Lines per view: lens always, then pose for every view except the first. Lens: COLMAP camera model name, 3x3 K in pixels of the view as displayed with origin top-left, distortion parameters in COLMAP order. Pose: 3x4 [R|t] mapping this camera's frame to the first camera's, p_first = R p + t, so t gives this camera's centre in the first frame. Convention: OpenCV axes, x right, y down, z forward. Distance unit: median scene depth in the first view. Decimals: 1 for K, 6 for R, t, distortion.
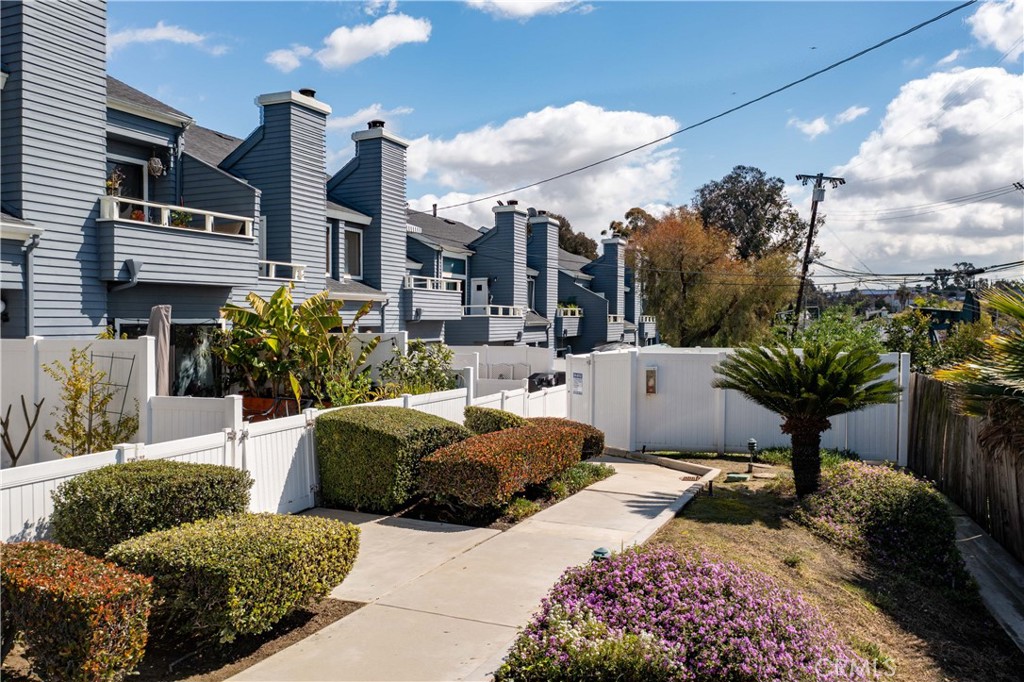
lens RADIAL K [[802.4, 0, 512.0], [0, 802.4, 341.0], [0, 0, 1]] dist [-0.002417, -0.000577]
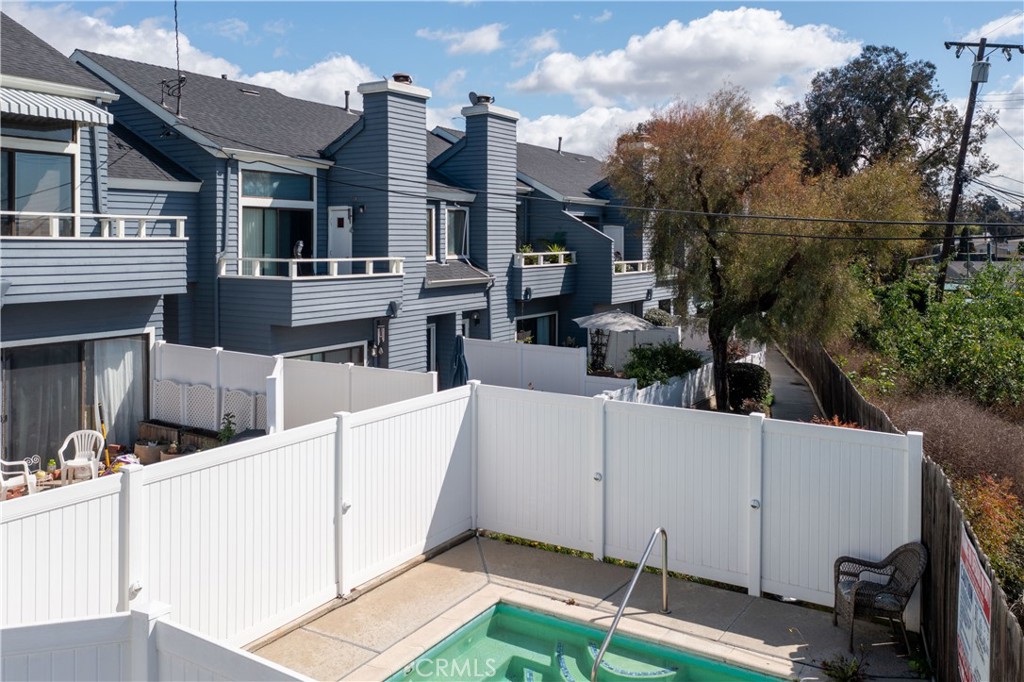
lens RADIAL K [[831.2, 0, 533.9], [0, 831.2, 239.9], [0, 0, 1]] dist [-0.001313, -0.002059]
pose [[0.988724, 0.010012, -0.149417, 0.153004], [-0.013537, 0.999653, -0.022595, -0.033902], [0.149139, 0.024363, 0.988516, 0.338586]]
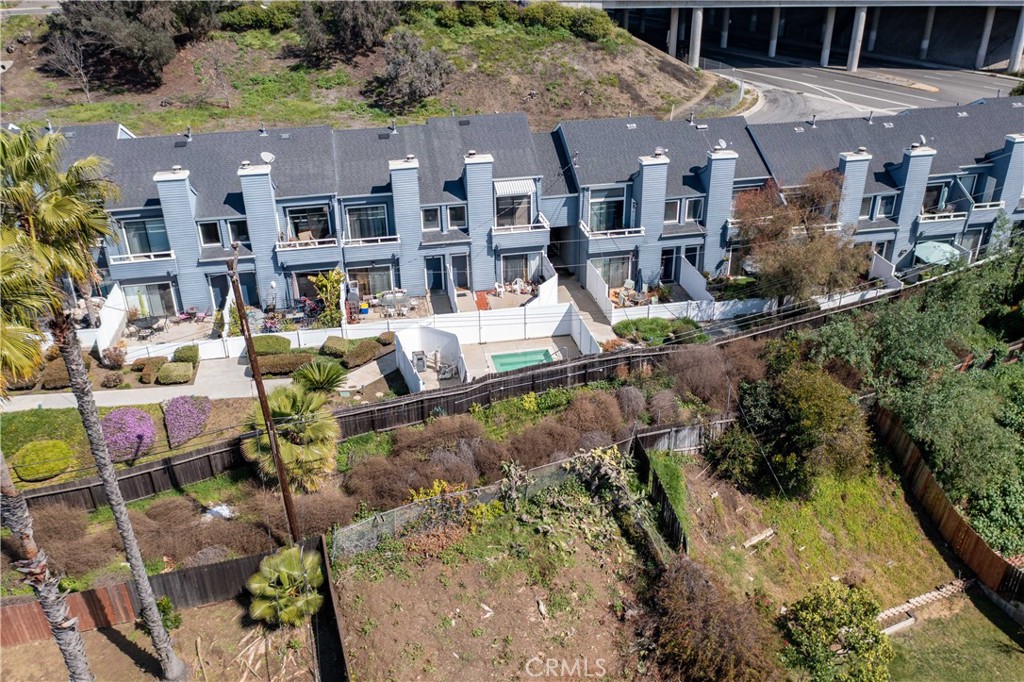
lens RADIAL K [[802.4, 0, 512.0], [0, 802.4, 341.0], [0, 0, 1]] dist [-0.002417, -0.000577]
pose [[0.543721, 0.391889, -0.742153, 0.840124], [-0.016021, 0.888973, 0.457679, -0.421545], [0.839113, -0.236960, 0.489632, 0.014991]]
